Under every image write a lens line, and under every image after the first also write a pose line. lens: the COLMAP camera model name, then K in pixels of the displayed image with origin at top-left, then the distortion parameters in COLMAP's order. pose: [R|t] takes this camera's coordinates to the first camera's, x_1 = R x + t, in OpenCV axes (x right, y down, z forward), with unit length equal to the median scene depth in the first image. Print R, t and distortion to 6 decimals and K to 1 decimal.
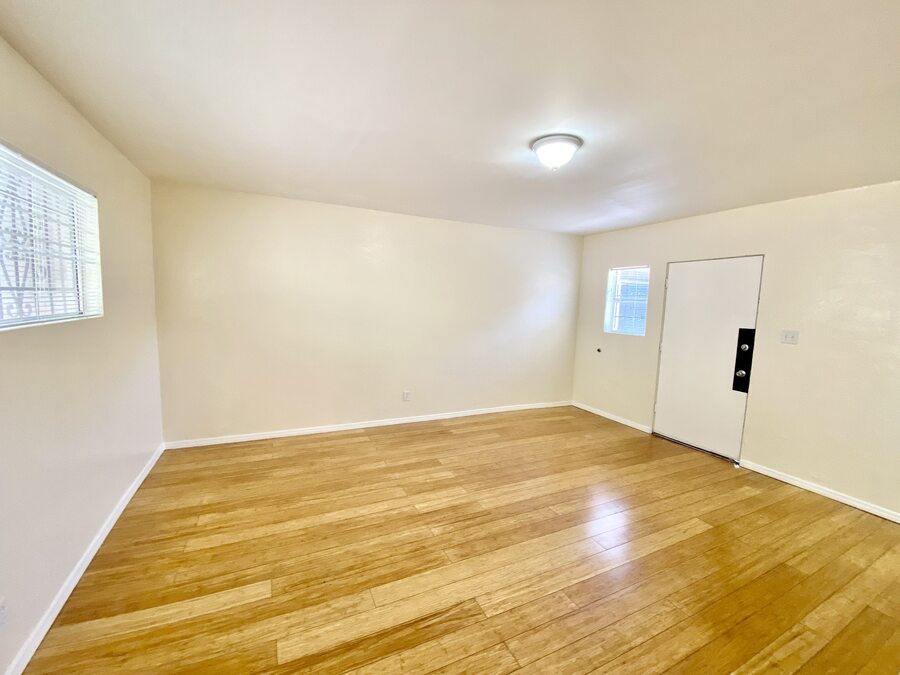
lens RADIAL K [[366.1, 0, 450.0], [0, 366.1, 337.5], [0, 0, 1]] dist [0.027295, -0.023296]
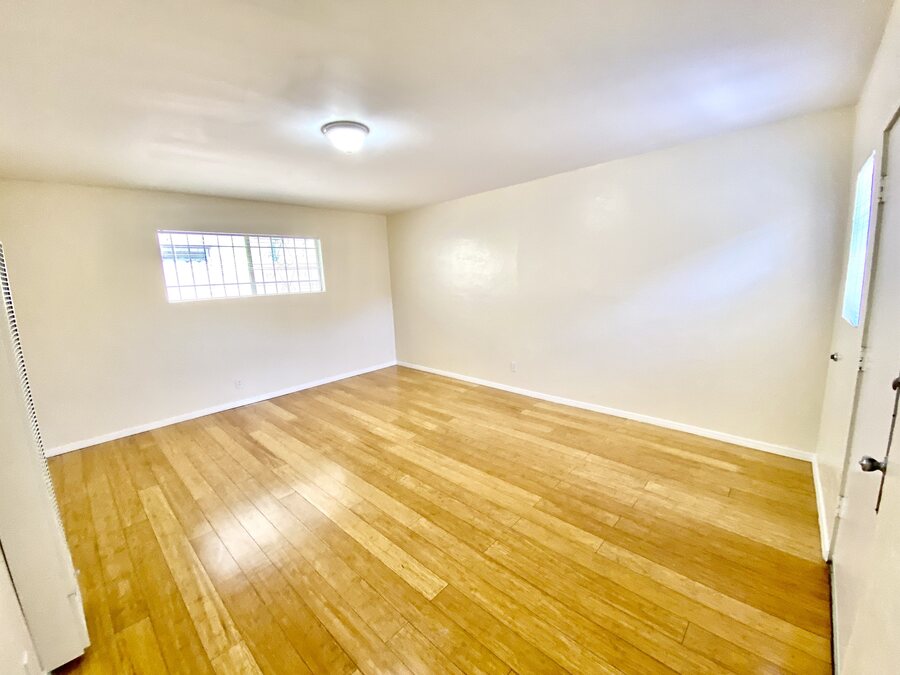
lens RADIAL K [[366.1, 0, 450.0], [0, 366.1, 337.5], [0, 0, 1]] dist [0.027295, -0.023296]
pose [[0.362828, 0.111535, -0.925157, 1.046442], [-0.041581, 0.993760, 0.103498, -0.027777], [0.930928, 0.000916, 0.365202, 0.632072]]
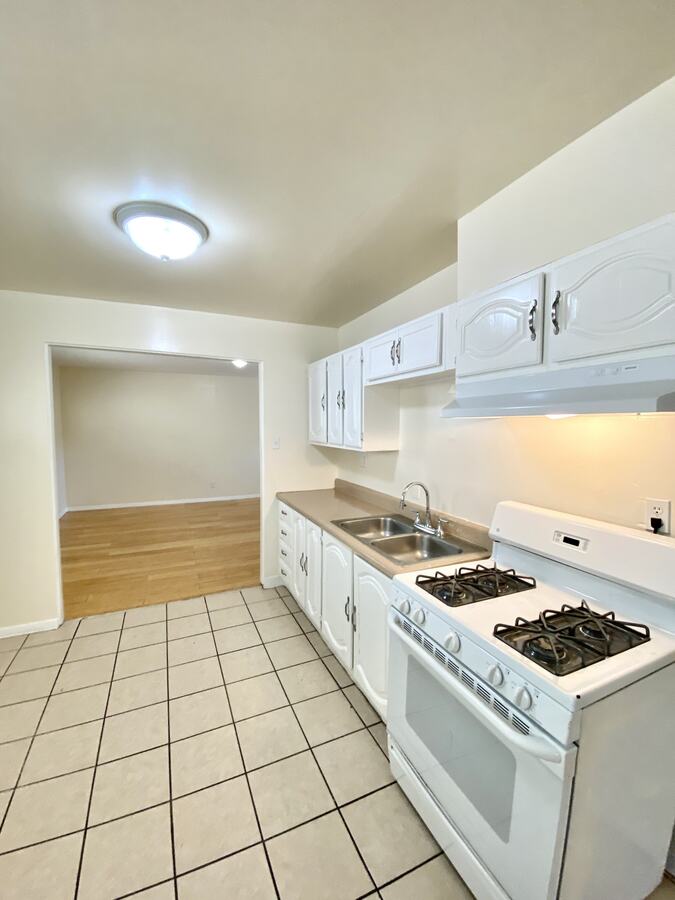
lens RADIAL K [[366.1, 0, 337.5], [0, 366.1, 450.0], [0, 0, 1]] dist [0.027295, -0.023296]
pose [[0.999486, -0.026361, -0.018264, 0.649275], [0.025836, 0.999262, -0.028442, 0.092875], [0.019001, 0.027955, 0.999429, -0.867785]]
